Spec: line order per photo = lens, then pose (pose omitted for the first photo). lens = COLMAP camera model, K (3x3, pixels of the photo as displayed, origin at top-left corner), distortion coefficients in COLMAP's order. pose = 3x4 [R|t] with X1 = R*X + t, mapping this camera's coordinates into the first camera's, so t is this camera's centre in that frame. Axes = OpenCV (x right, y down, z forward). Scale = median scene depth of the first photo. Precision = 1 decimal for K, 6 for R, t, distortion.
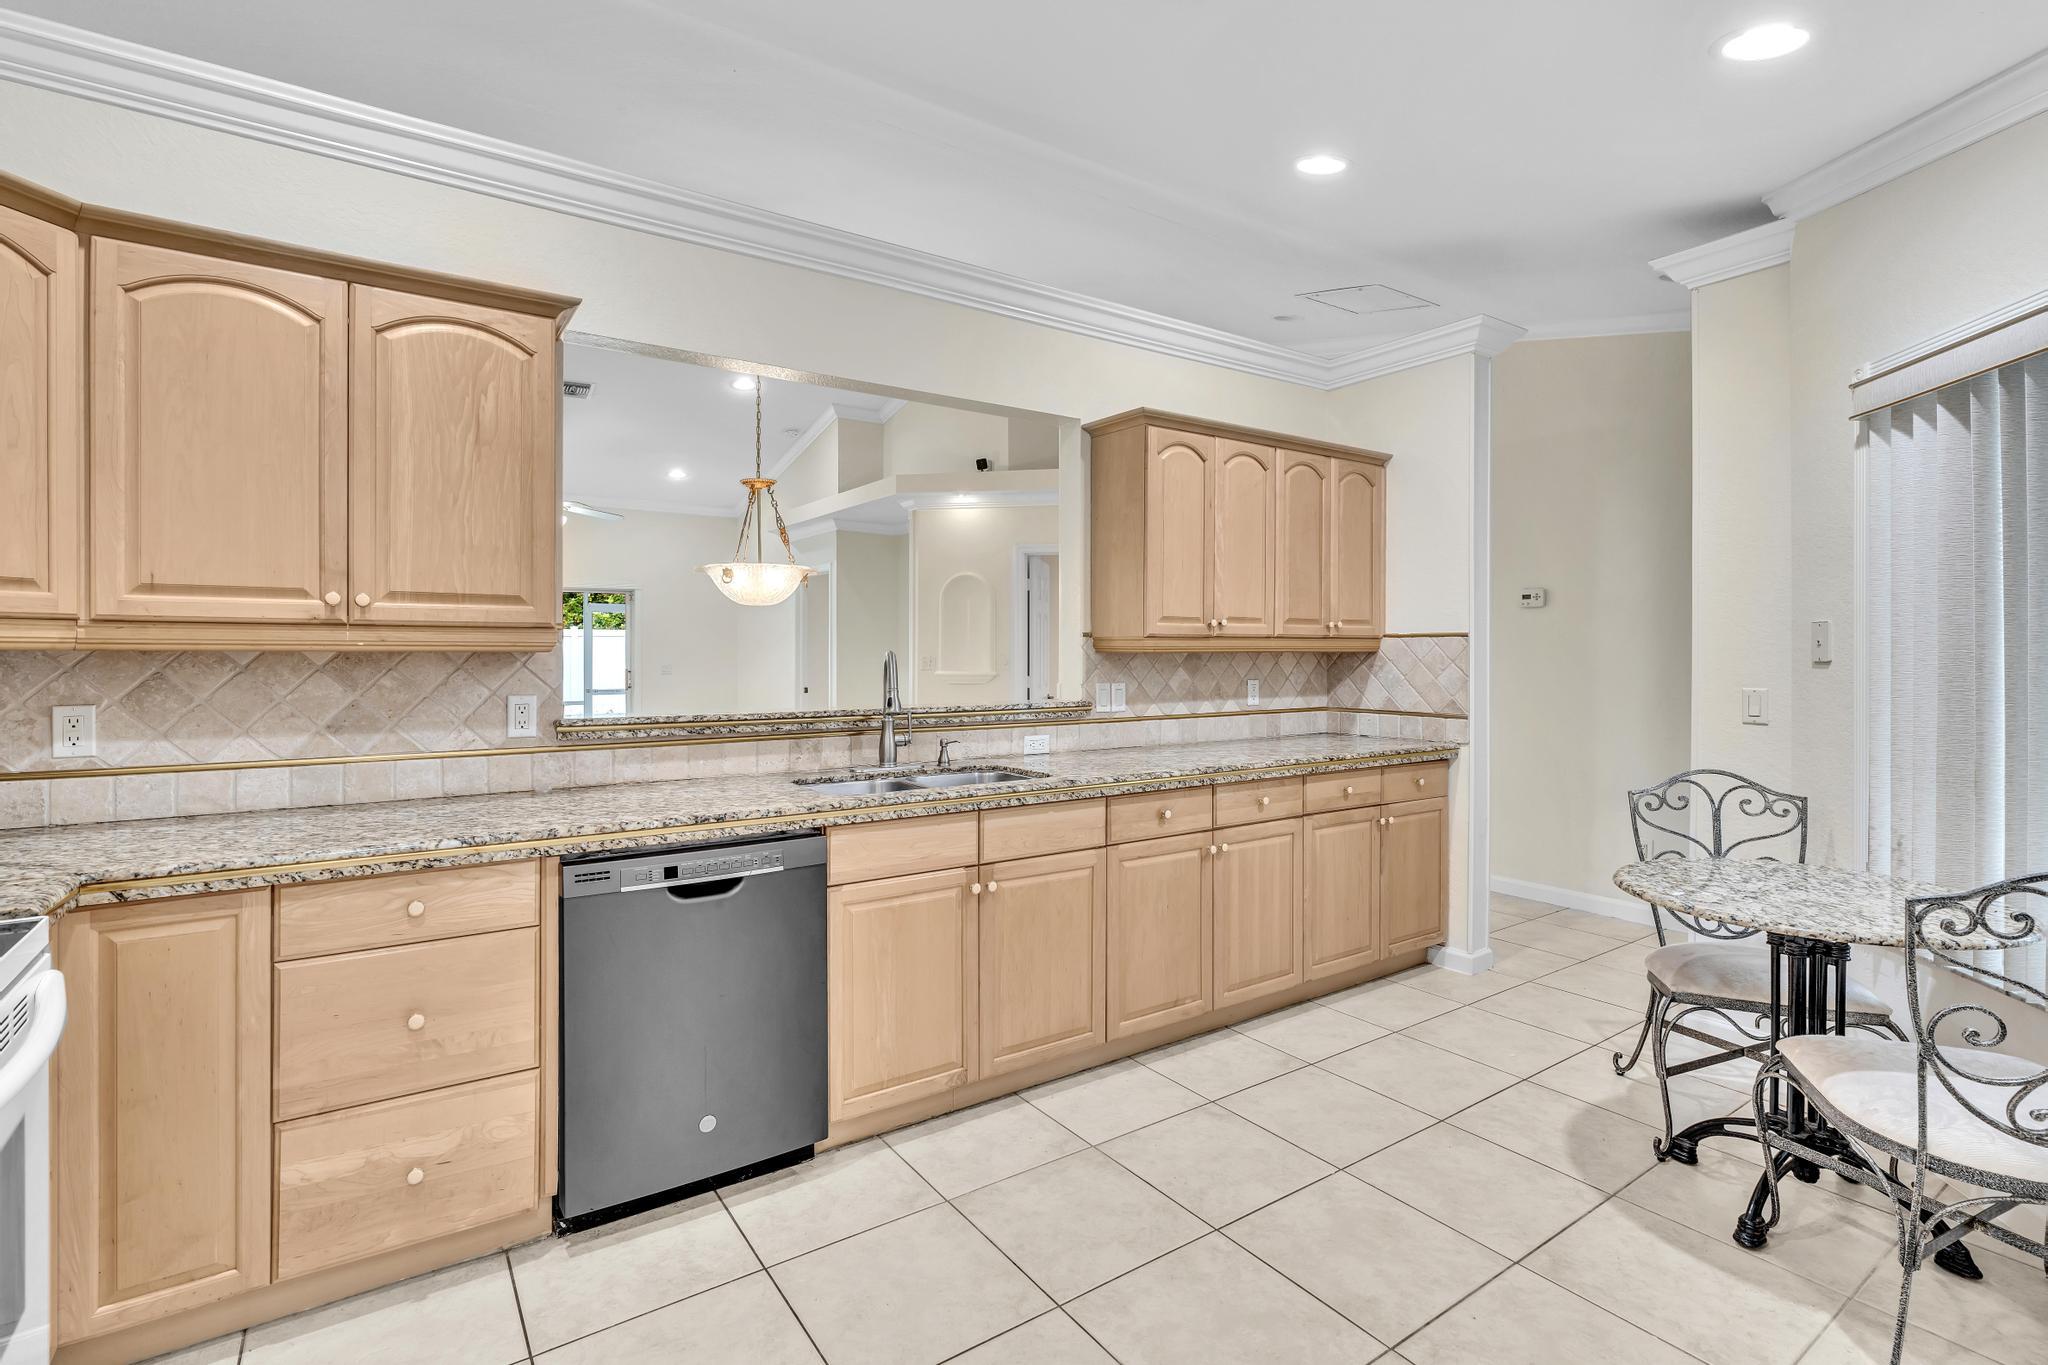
lens RADIAL K [[949.8, 0, 1028.2], [0, 949.8, 665.9], [0, 0, 1]] dist [-0.002155, 0.000980]
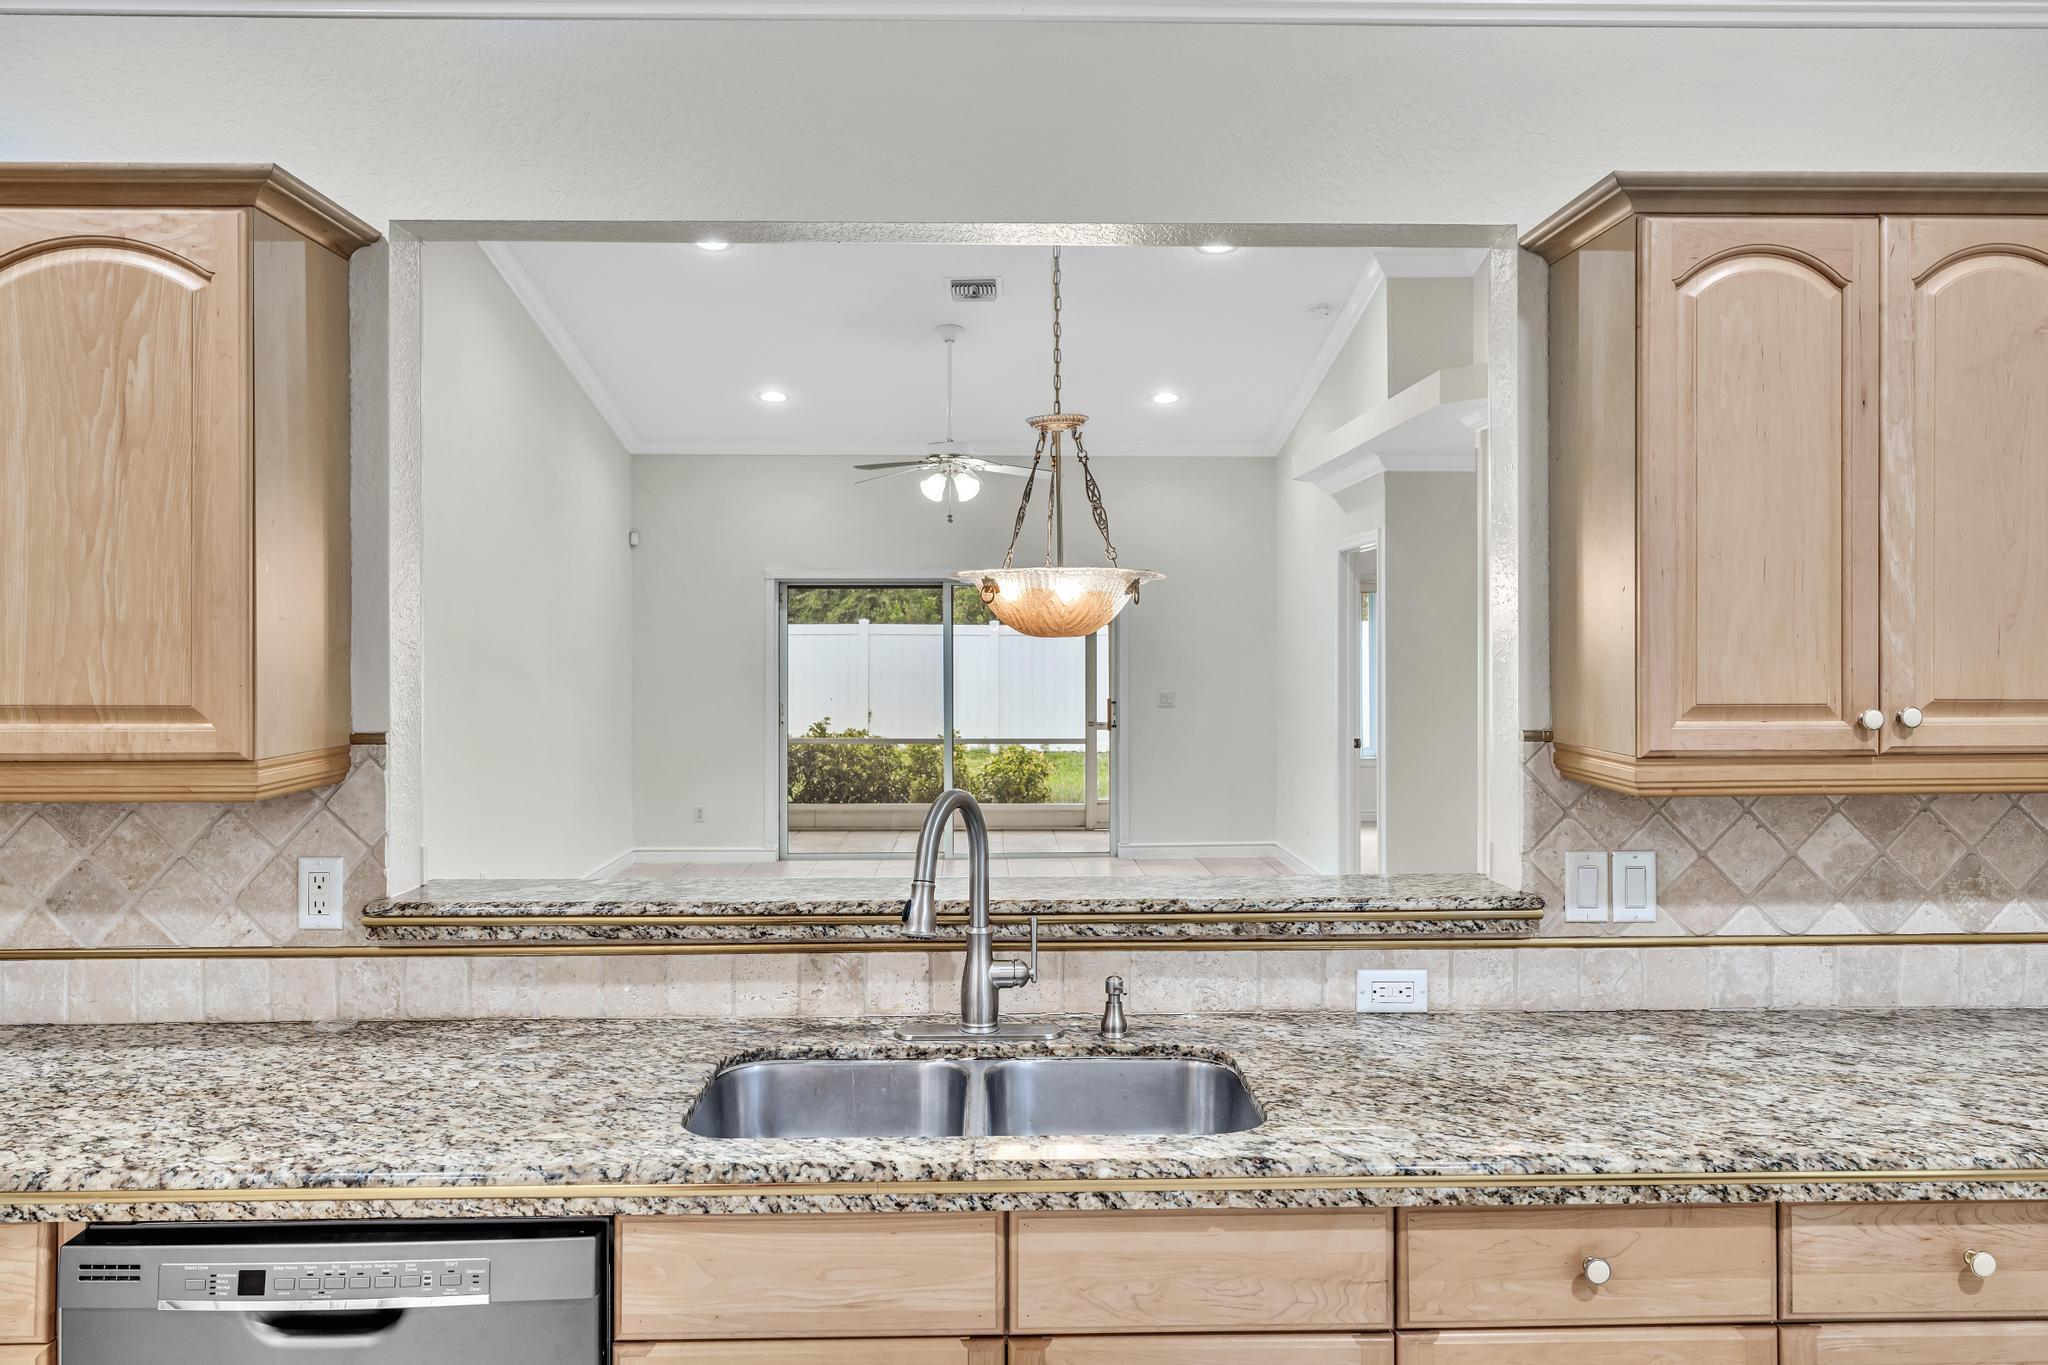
lens RADIAL K [[1450.6, 0, 1033.8], [0, 1450.6, 646.9], [0, 0, 1]] dist [0.003350, 0.001650]
pose [[0.839335, 0.000182, -0.543615, 0.278577], [-0.005879, 0.999945, -0.008742, -0.081137], [0.543583, 0.010534, 0.839289, 0.424622]]
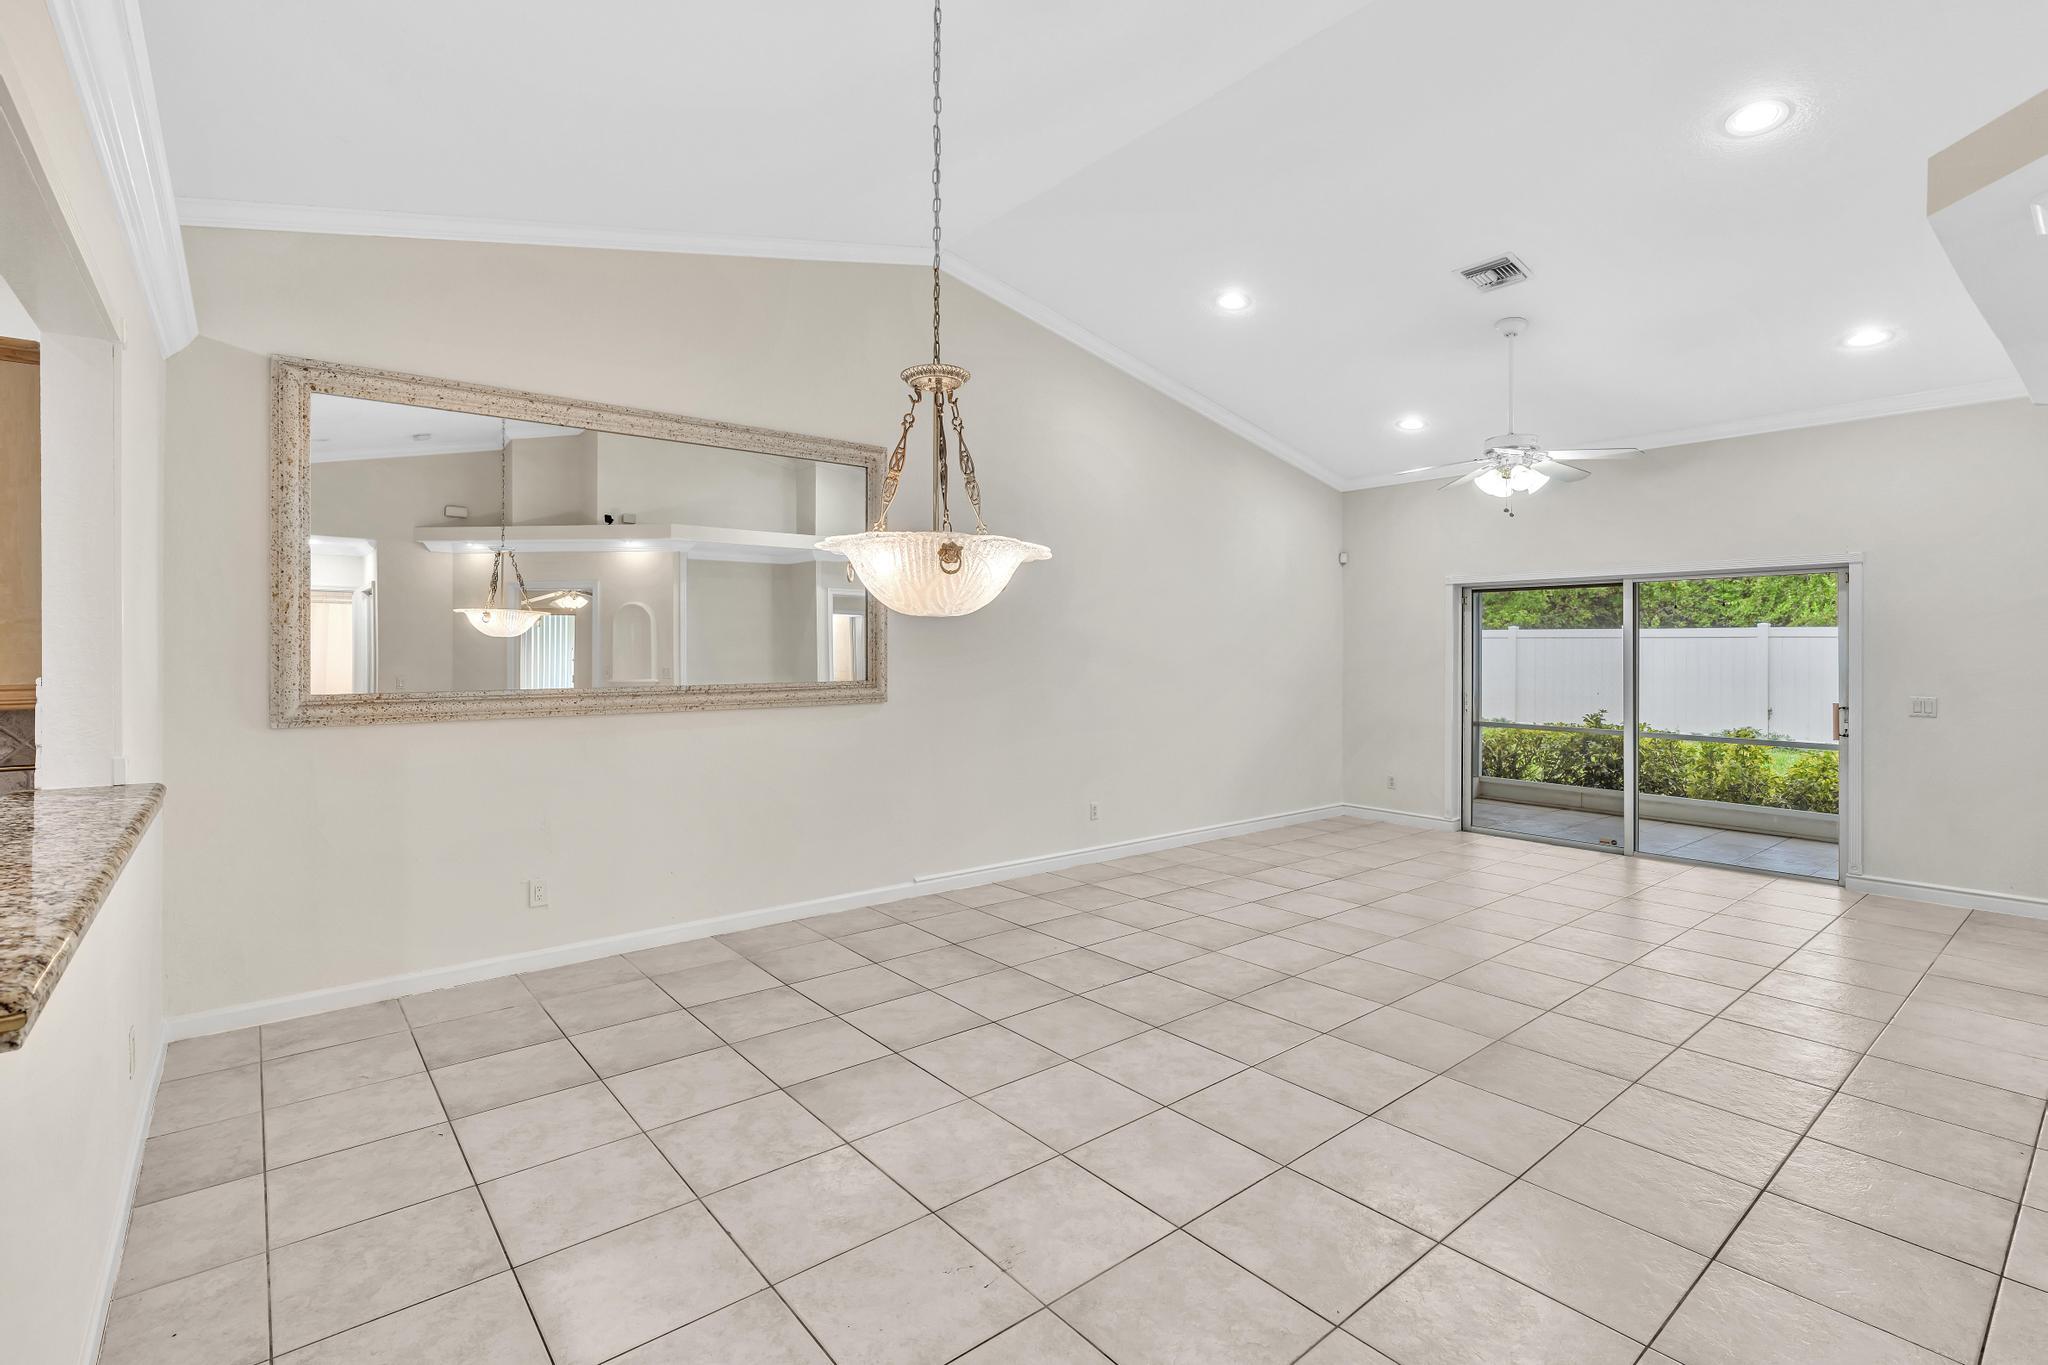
lens RADIAL K [[949.8, 0, 1026.5], [0, 949.8, 650.3], [0, 0, 1]] dist [-0.002155, 0.000980]
pose [[0.081490, 0.002776, -0.996670, 0.360481], [-0.015606, 0.999877, 0.001509, -0.076009], [0.996552, 0.015431, 0.081524, 1.601548]]
